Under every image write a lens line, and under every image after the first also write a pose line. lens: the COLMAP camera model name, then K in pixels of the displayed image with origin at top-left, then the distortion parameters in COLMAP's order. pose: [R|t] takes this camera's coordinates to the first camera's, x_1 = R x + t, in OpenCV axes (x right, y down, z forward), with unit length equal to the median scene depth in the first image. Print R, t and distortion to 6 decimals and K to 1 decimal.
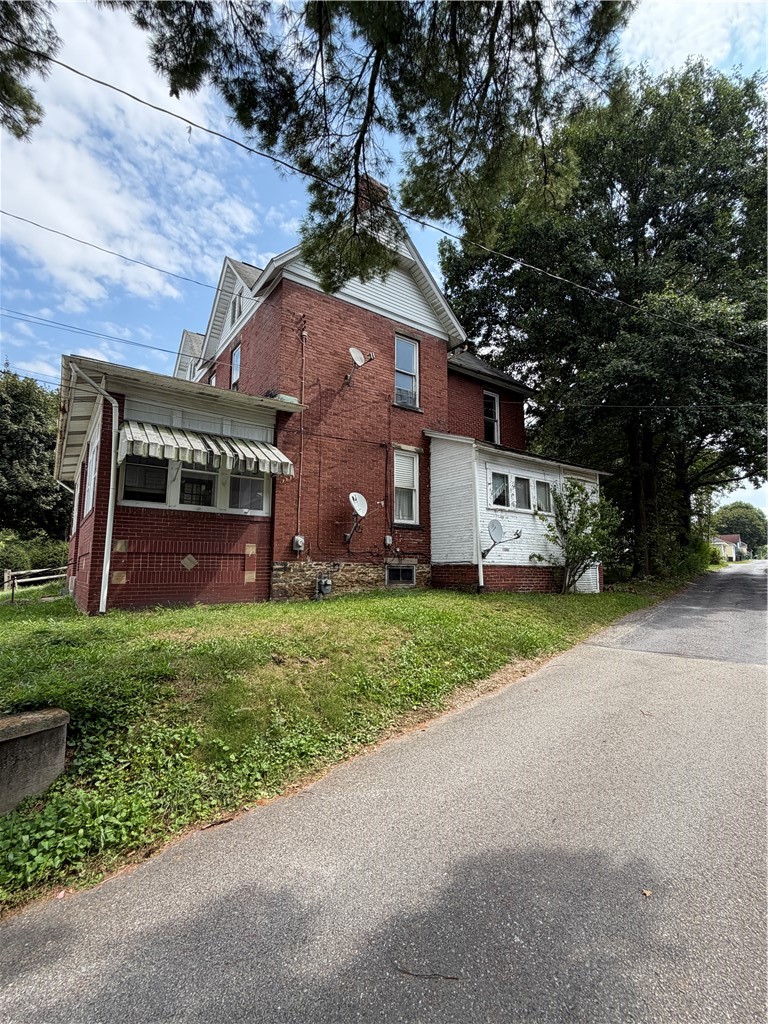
lens RADIAL K [[458.5, 0, 384.0], [0, 458.5, 512.0], [0, 0, 1]] dist [0.000938, 0.000310]
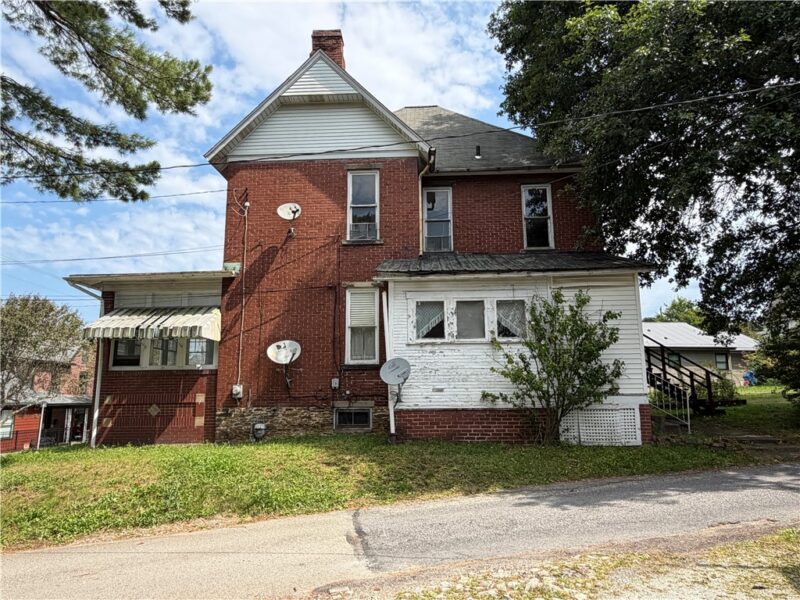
lens RADIAL K [[538.6, 0, 400.0], [0, 538.6, 300.0], [0, 0, 1]] dist [0.002357, 0.000068]
pose [[0.784814, -0.122307, -0.607543, 0.834074], [0.094193, 0.992484, -0.078124, -0.012386], [0.612532, 0.004086, 0.790435, 0.163602]]
